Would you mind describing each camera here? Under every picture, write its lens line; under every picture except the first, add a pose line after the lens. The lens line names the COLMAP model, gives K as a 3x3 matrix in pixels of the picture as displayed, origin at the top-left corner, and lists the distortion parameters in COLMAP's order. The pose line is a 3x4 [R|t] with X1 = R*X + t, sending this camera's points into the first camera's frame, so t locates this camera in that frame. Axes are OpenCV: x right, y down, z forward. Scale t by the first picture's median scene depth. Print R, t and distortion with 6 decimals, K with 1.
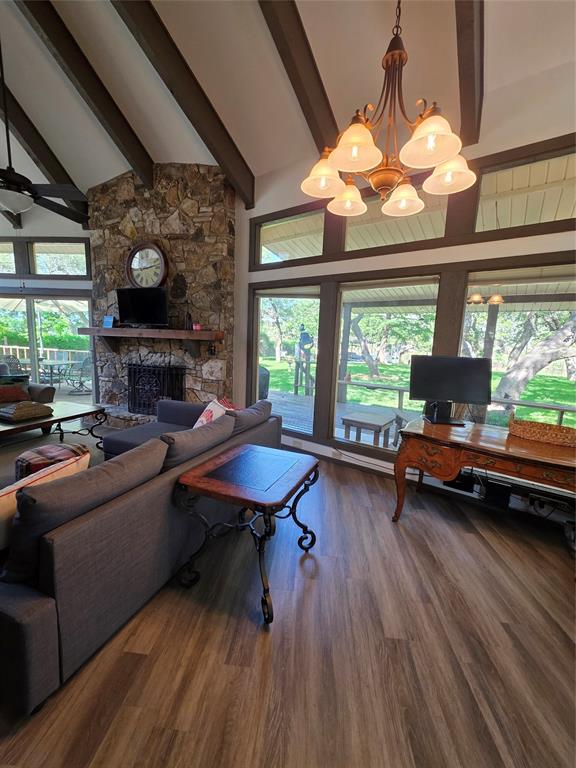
lens RADIAL K [[307.1, 0, 288.0], [0, 307.1, 384.0], [0, 0, 1]] dist [0.012360, -0.000050]
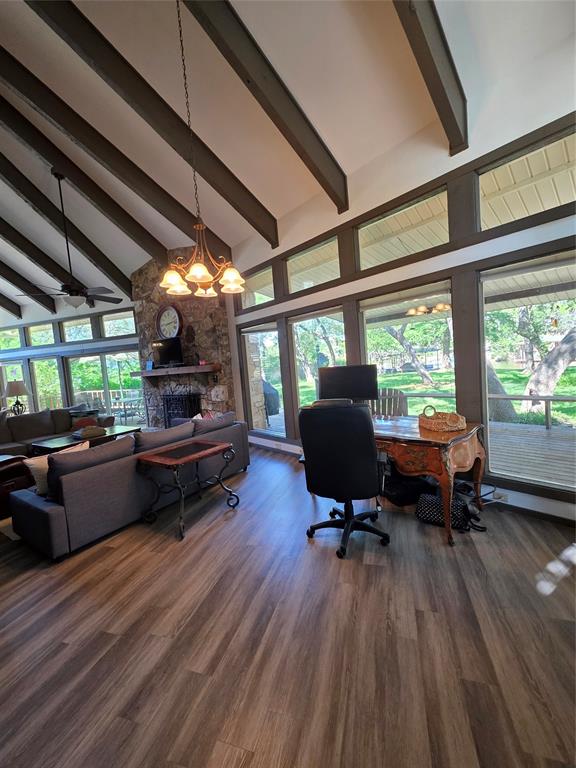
lens RADIAL K [[311.8, 0, 288.0], [0, 311.8, 384.0], [0, 0, 1]] dist [0.037152, -0.000016]
pose [[0.968846, -0.102189, -0.225600, 0.334684], [0.087180, 0.993324, -0.075545, 0.038012], [0.231814, 0.053524, 0.971286, -0.207660]]
